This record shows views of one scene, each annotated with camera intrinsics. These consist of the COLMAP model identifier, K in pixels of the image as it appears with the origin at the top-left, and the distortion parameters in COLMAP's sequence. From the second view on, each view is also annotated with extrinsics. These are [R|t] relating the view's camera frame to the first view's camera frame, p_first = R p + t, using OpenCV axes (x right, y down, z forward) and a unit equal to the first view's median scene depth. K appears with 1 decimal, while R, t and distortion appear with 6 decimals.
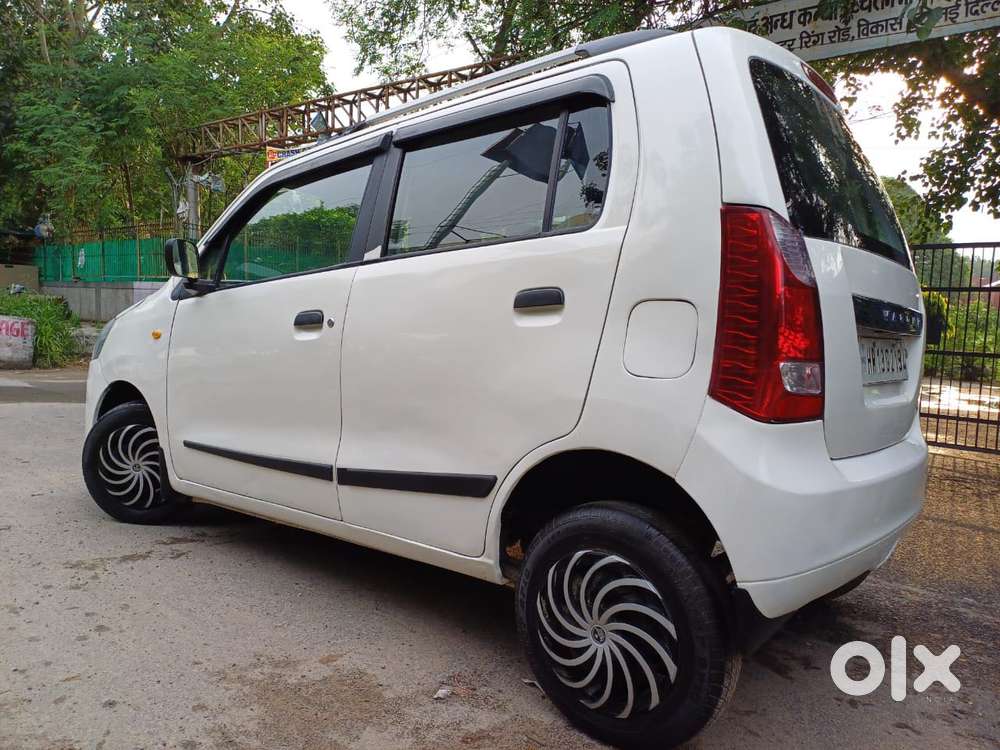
lens RADIAL K [[727.0, 0, 498.0], [0, 727.0, 370.4], [0, 0, 1]] dist [0.034321, -0.009355]
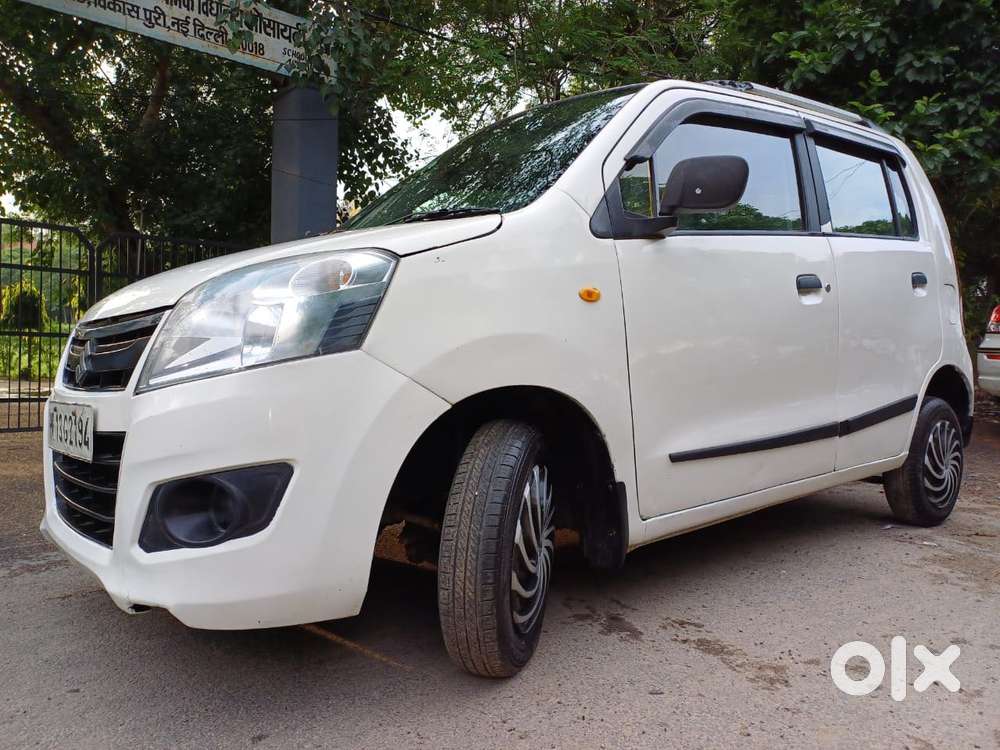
lens RADIAL K [[727.2, 0, 505.4], [0, 727.2, 375.3], [0, 0, 1]] dist [0.029555, -0.004371]
pose [[0.184458, -0.072127, 0.980190, -1.650718], [0.060847, 0.996229, 0.061857, -0.039980], [-0.980955, 0.048231, 0.188151, 1.532821]]
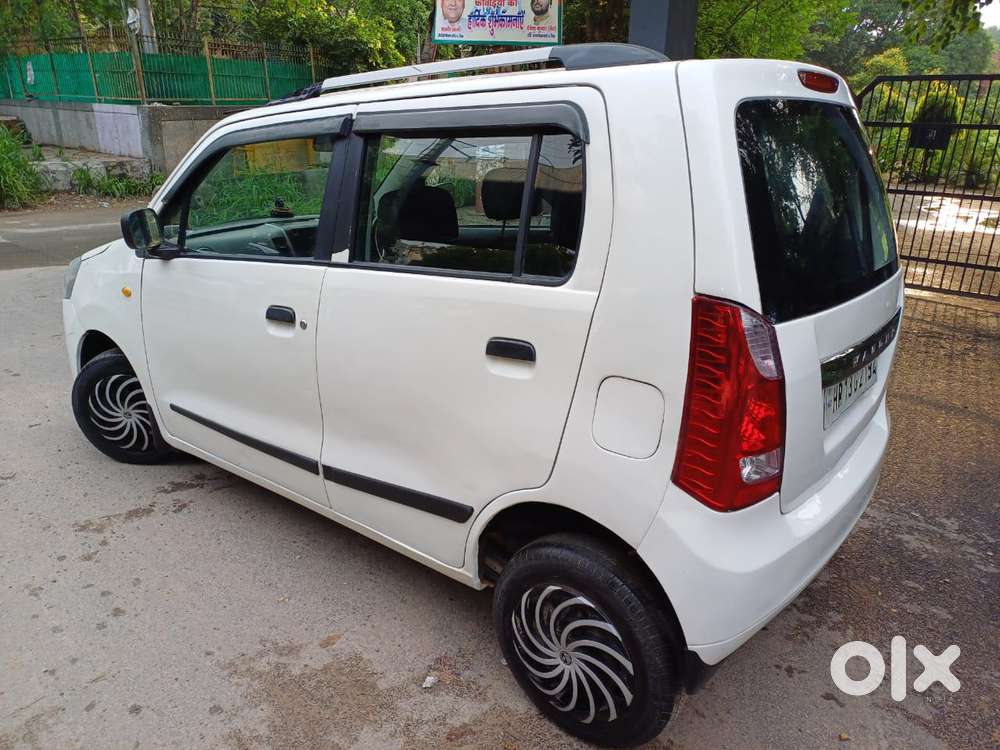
lens RADIAL K [[727.2, 0, 505.4], [0, 727.2, 375.3], [0, 0, 1]] dist [0.029555, -0.004371]
pose [[0.999719, -0.019417, 0.013632, 0.033888], [0.014958, 0.961866, 0.273110, -0.319764], [-0.018415, -0.272830, 0.961886, 0.038790]]
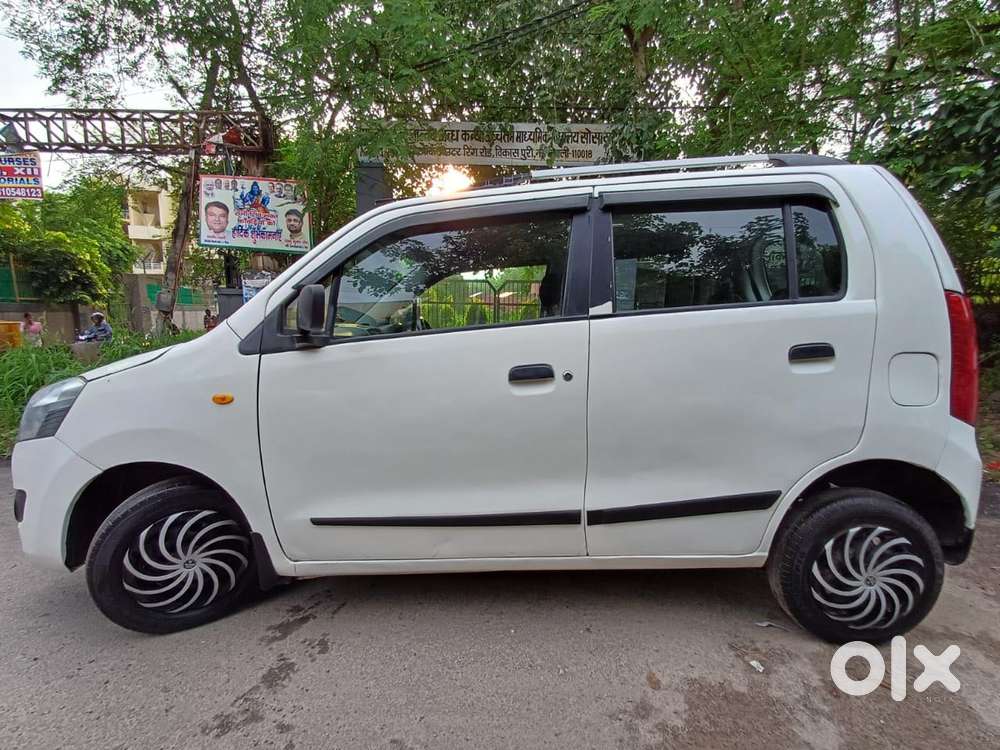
lens RADIAL K [[443.8, 0, 510.2], [0, 443.8, 392.5], [0, 0, 1]] dist [0.018986, -0.015661]
pose [[0.780589, -0.124099, 0.612601, -0.823551], [0.064830, 0.990881, 0.118122, -0.148538], [-0.621674, -0.052490, 0.781516, 0.679673]]
